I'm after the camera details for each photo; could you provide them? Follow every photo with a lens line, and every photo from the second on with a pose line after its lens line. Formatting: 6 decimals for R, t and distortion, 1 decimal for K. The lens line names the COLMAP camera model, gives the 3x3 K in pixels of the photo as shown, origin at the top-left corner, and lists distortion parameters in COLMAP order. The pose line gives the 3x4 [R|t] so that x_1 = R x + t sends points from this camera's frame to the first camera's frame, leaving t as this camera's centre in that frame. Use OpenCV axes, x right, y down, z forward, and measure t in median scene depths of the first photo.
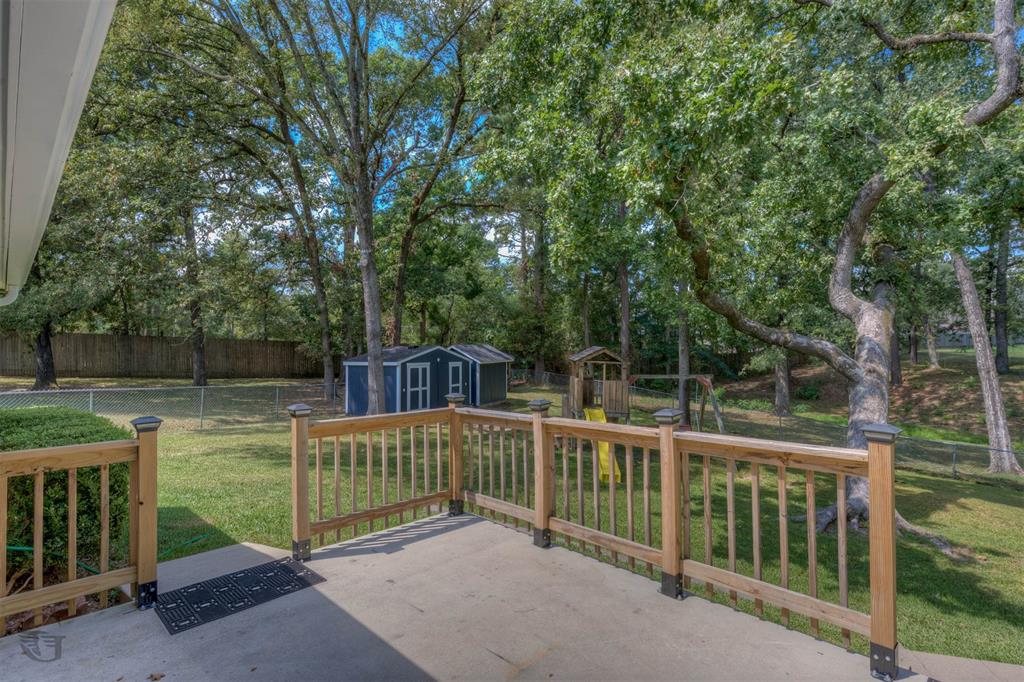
lens RADIAL K [[513.6, 0, 512.8], [0, 513.6, 343.7], [0, 0, 1]] dist [0.000791, -0.000381]
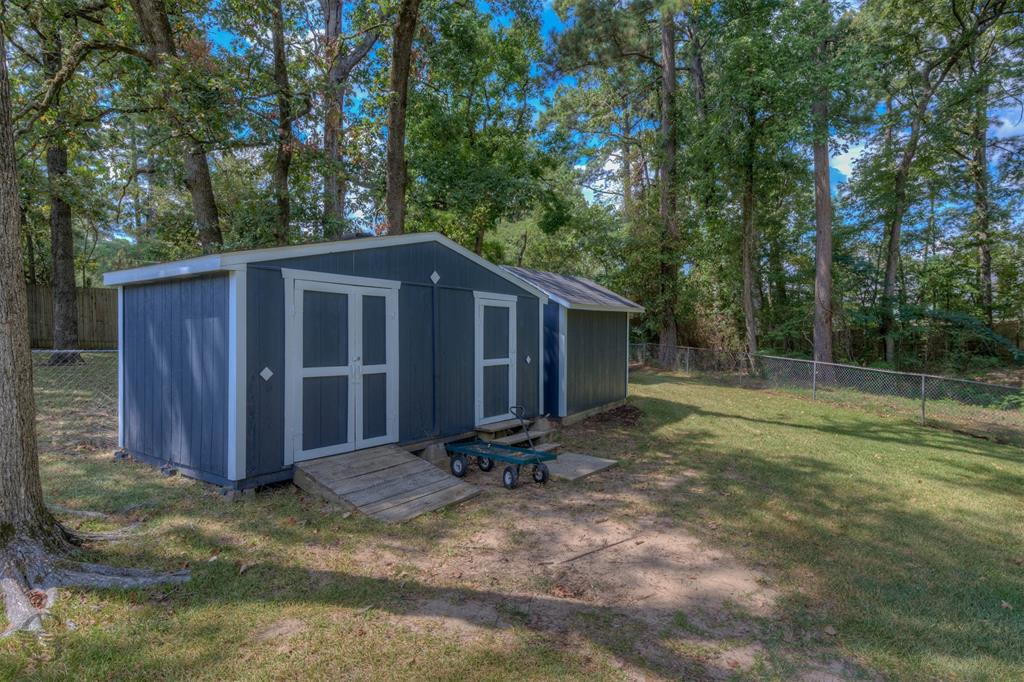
lens RADIAL K [[513.6, 0, 510.9], [0, 513.6, 341.1], [0, 0, 1]] dist [0.000791, -0.000381]
pose [[0.985991, 0.008617, -0.166578, -0.043953], [-0.004615, 0.999692, 0.024394, 0.056234], [0.166737, -0.023284, 0.985726, 0.639603]]
